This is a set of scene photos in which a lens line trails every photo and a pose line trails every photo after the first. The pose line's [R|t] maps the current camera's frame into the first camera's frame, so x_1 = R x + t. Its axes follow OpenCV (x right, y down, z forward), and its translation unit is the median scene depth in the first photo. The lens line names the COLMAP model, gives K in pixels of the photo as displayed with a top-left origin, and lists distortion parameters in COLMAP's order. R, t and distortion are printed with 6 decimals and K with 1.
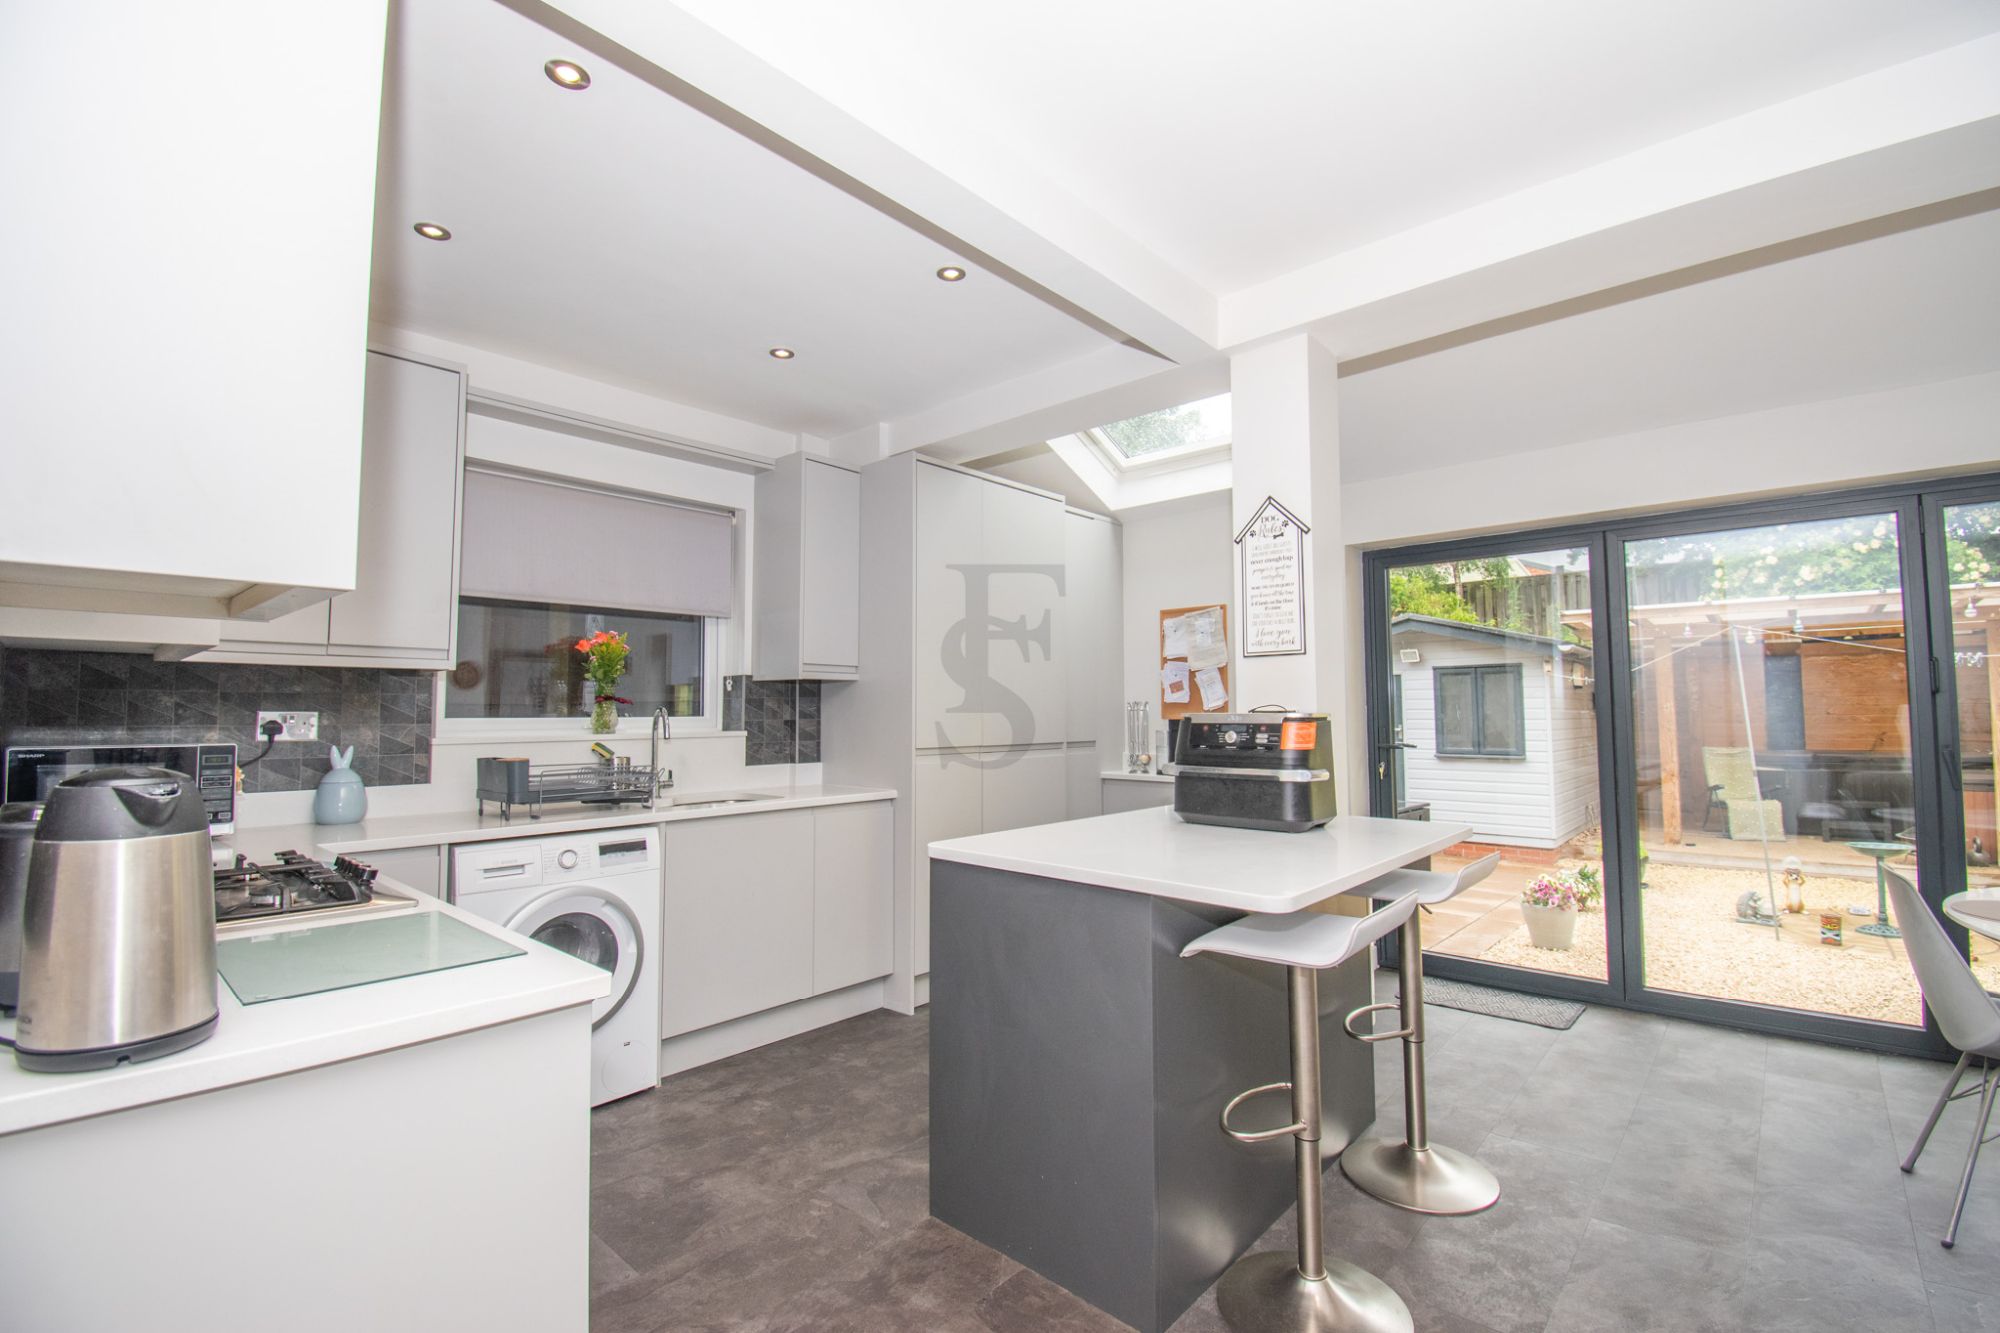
lens RADIAL K [[889.6, 0, 1004.2], [0, 889.6, 667.2], [0, 0, 1]] dist [0.037249, -0.032940]
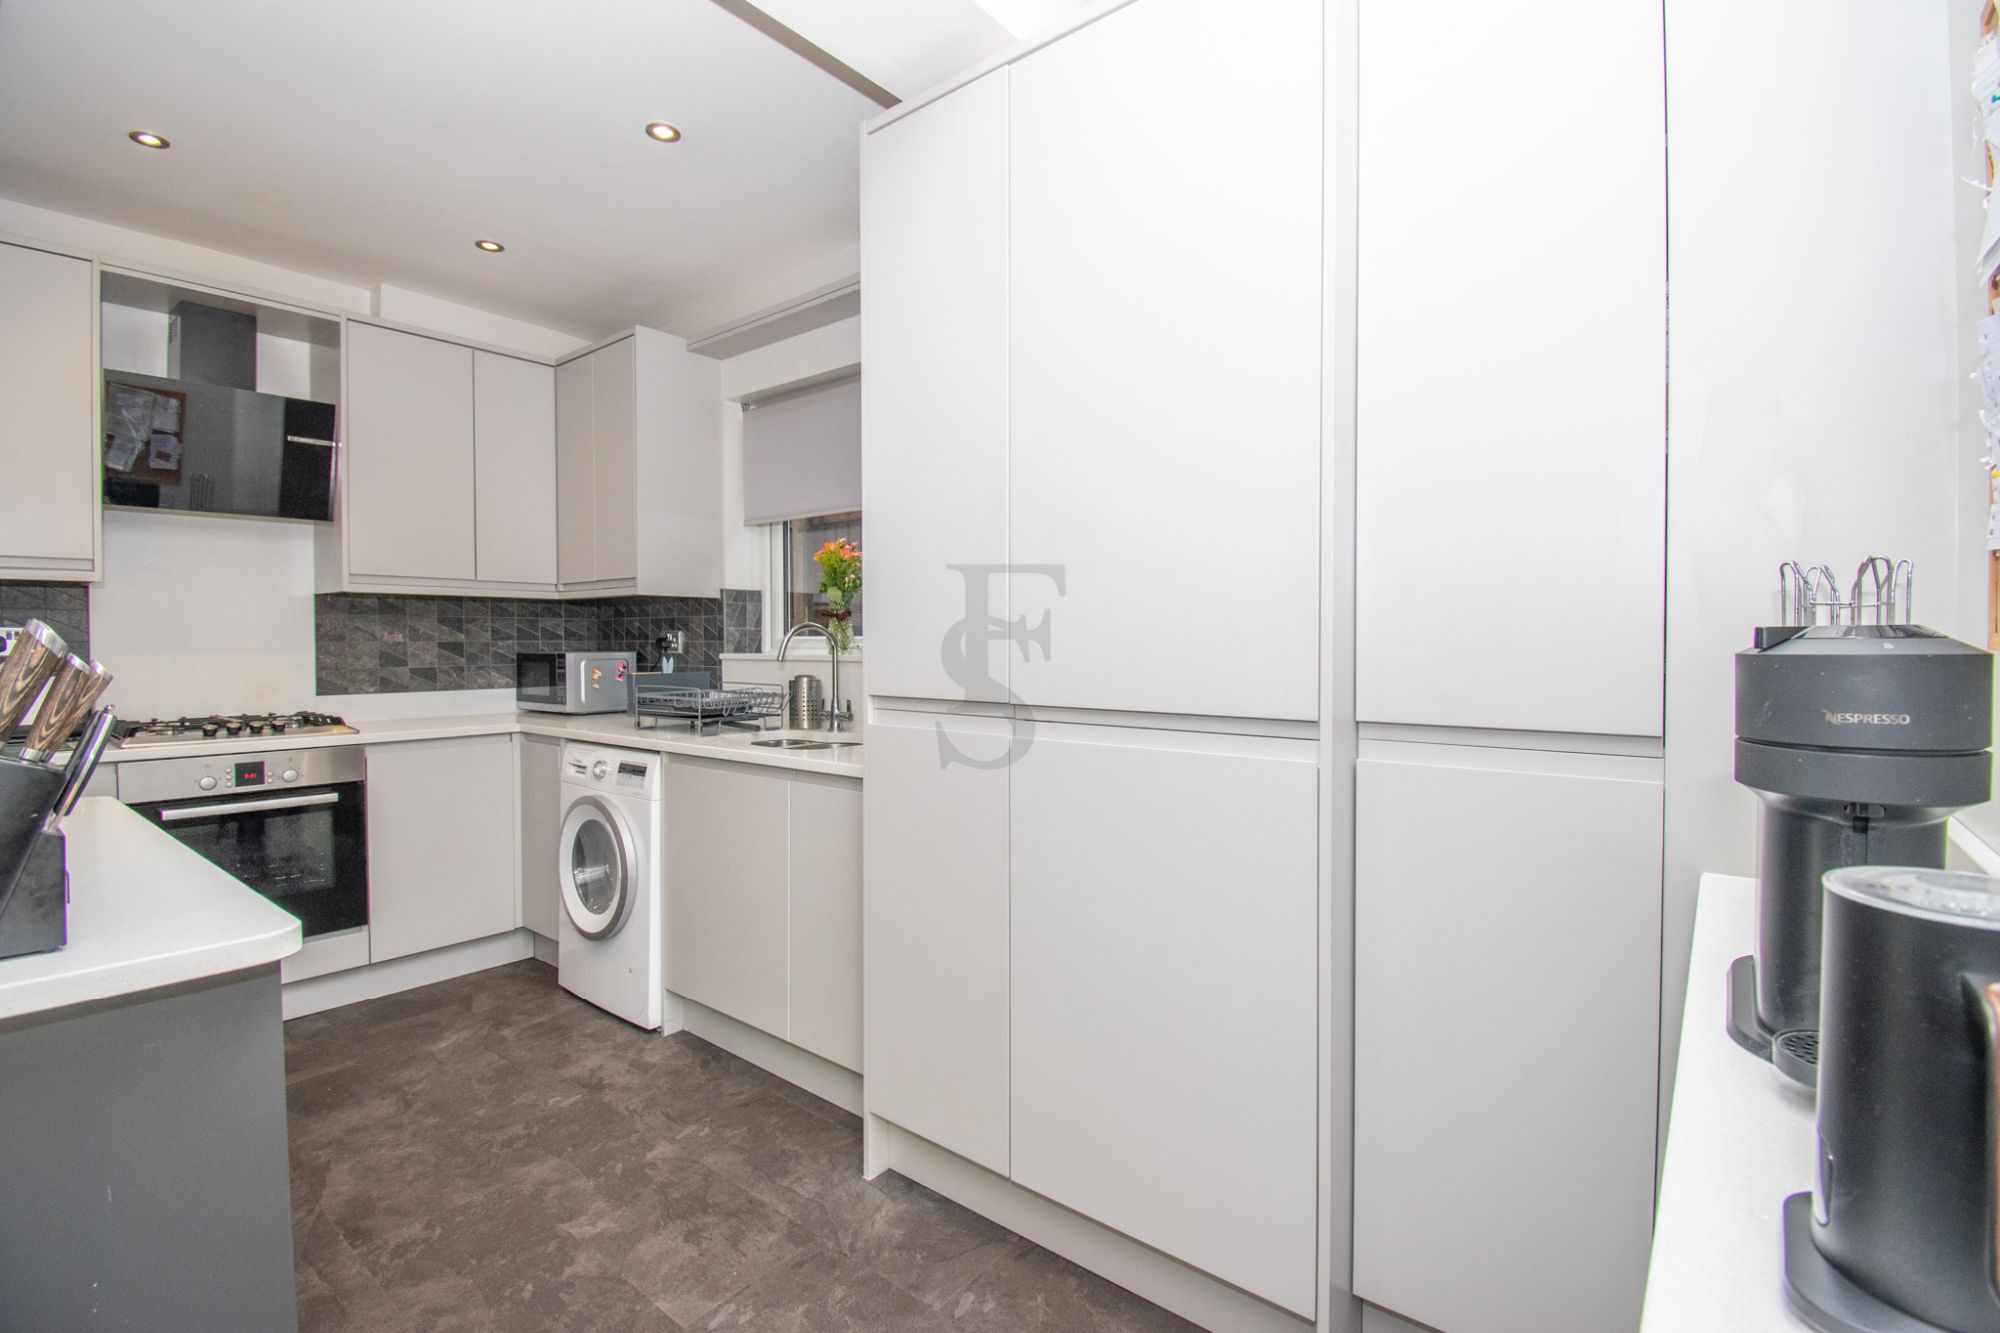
lens RADIAL K [[889.6, 0, 1004.2], [0, 889.6, 667.2], [0, 0, 1]] dist [0.037249, -0.032940]
pose [[0.056405, 0.025961, -0.998070, 0.570667], [0.046793, 0.998495, 0.028616, 0.084816], [0.997311, -0.048317, 0.055106, 1.383721]]
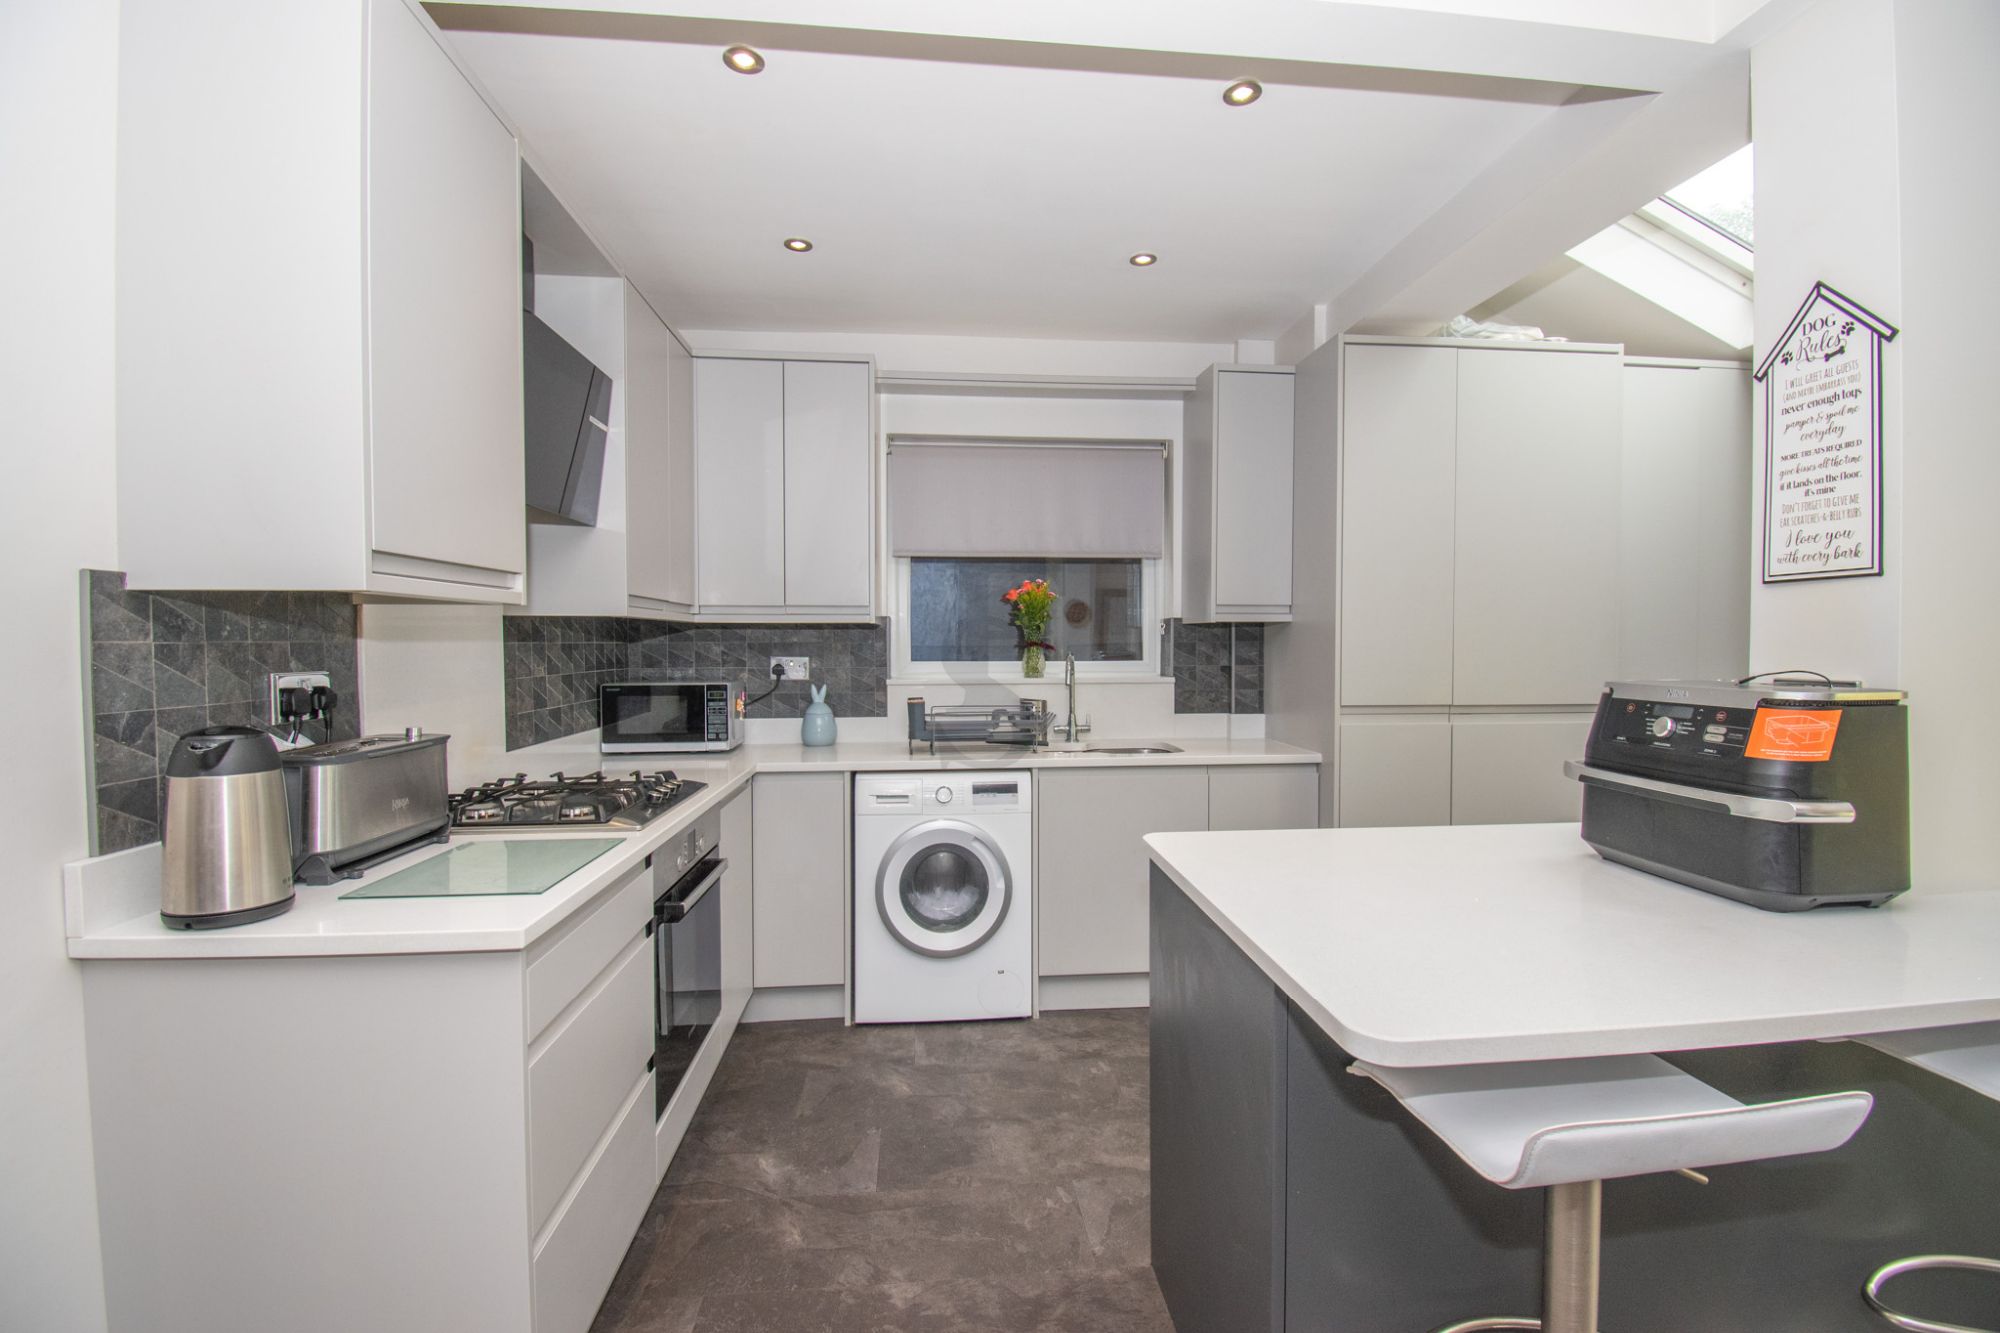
lens RADIAL K [[889.6, 0, 1004.2], [0, 889.6, 667.2], [0, 0, 1]] dist [0.037249, -0.032940]
pose [[0.736542, 0.021324, -0.676056, 0.297728], [0.033775, 0.997097, 0.068247, -0.013465], [0.675548, -0.073100, 0.733683, 0.252539]]
